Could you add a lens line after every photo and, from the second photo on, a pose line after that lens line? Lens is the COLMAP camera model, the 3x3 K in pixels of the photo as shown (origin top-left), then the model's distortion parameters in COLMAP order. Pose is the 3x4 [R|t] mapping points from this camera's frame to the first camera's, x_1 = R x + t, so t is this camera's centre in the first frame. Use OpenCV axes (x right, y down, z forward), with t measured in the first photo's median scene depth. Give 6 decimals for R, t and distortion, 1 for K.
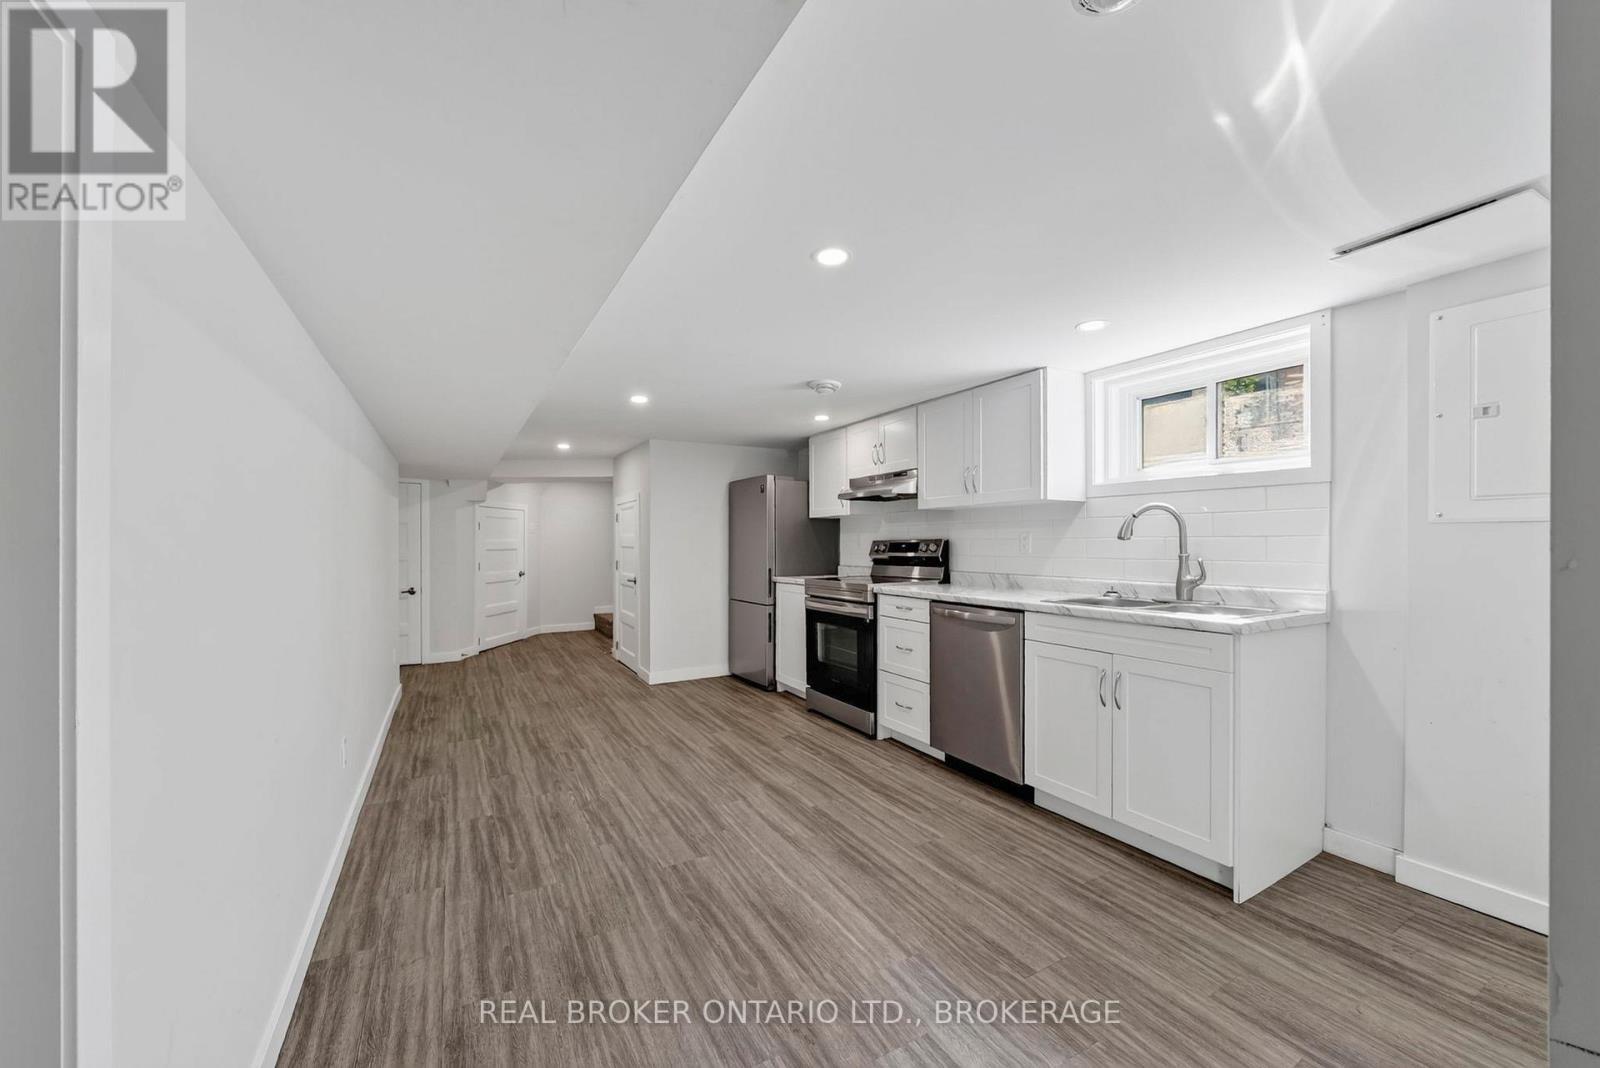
lens RADIAL K [[609.8, 0, 795.3], [0, 609.8, 517.0], [0, 0, 1]] dist [-0.020184, 0.005082]
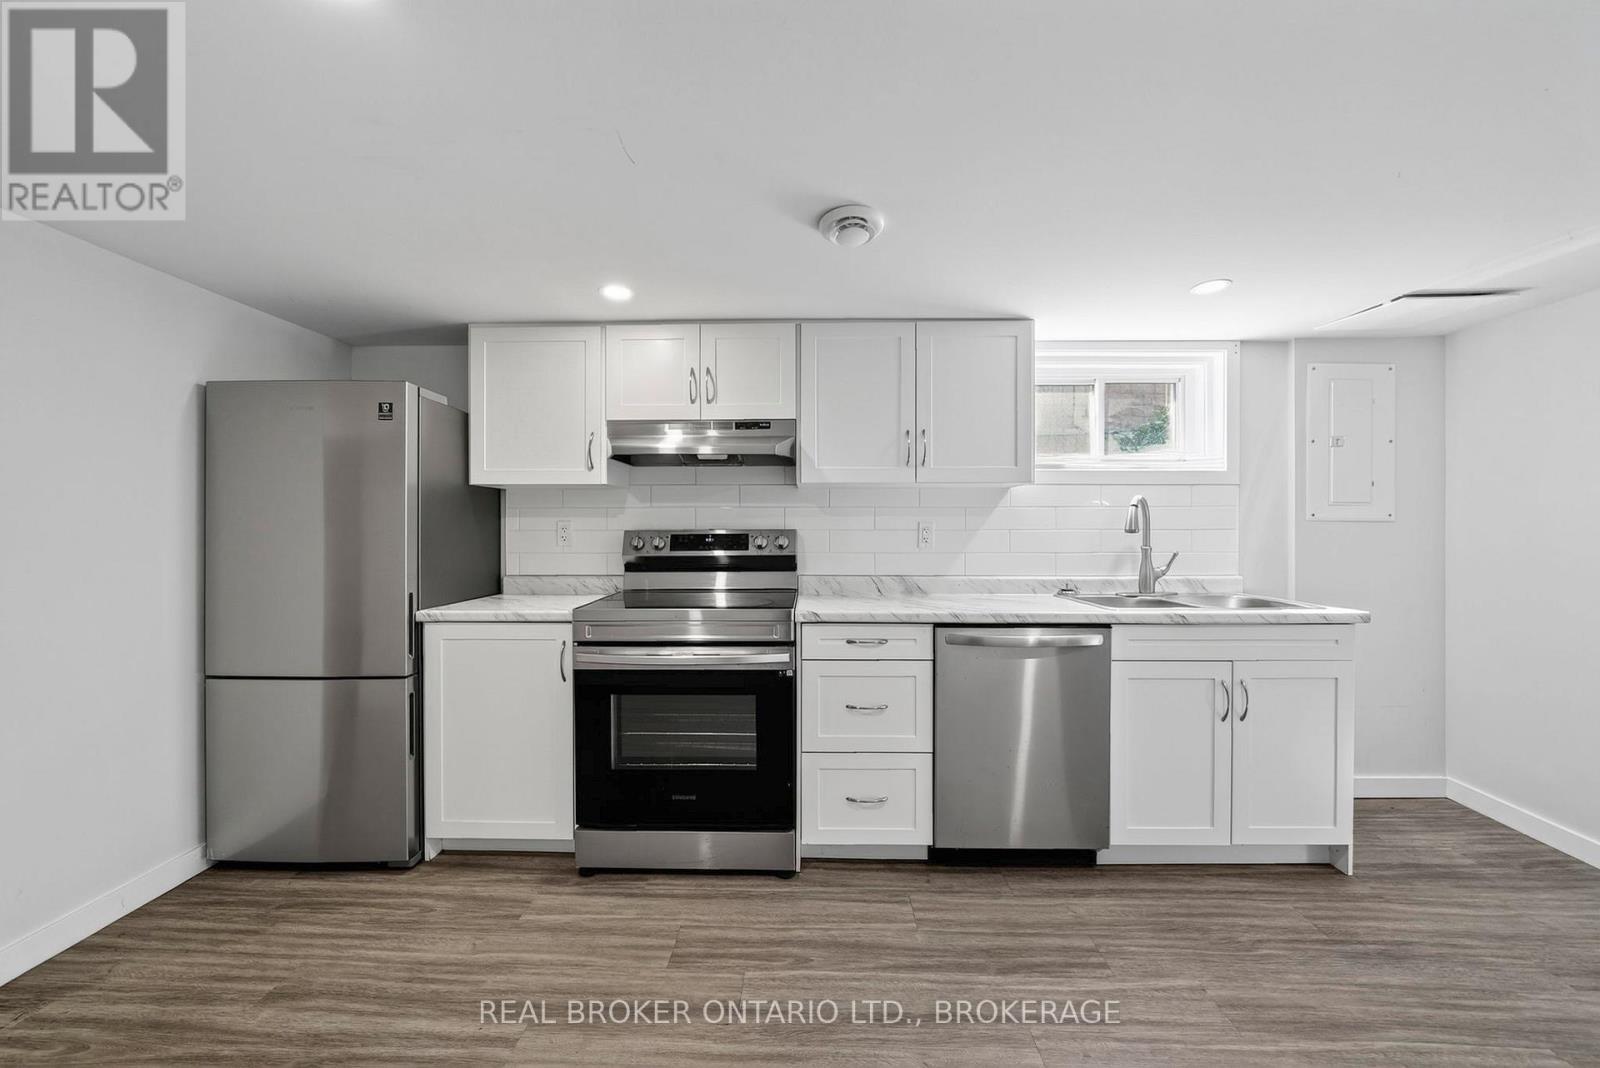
lens RADIAL K [[609.8, 0, 795.3], [0, 609.8, 517.0], [0, 0, 1]] dist [-0.020184, 0.005082]
pose [[0.510384, 0.016026, 0.859797, -0.393510], [-0.037343, 0.999296, 0.003540, 0.023141], [-0.859135, -0.033914, 0.510624, 0.754070]]
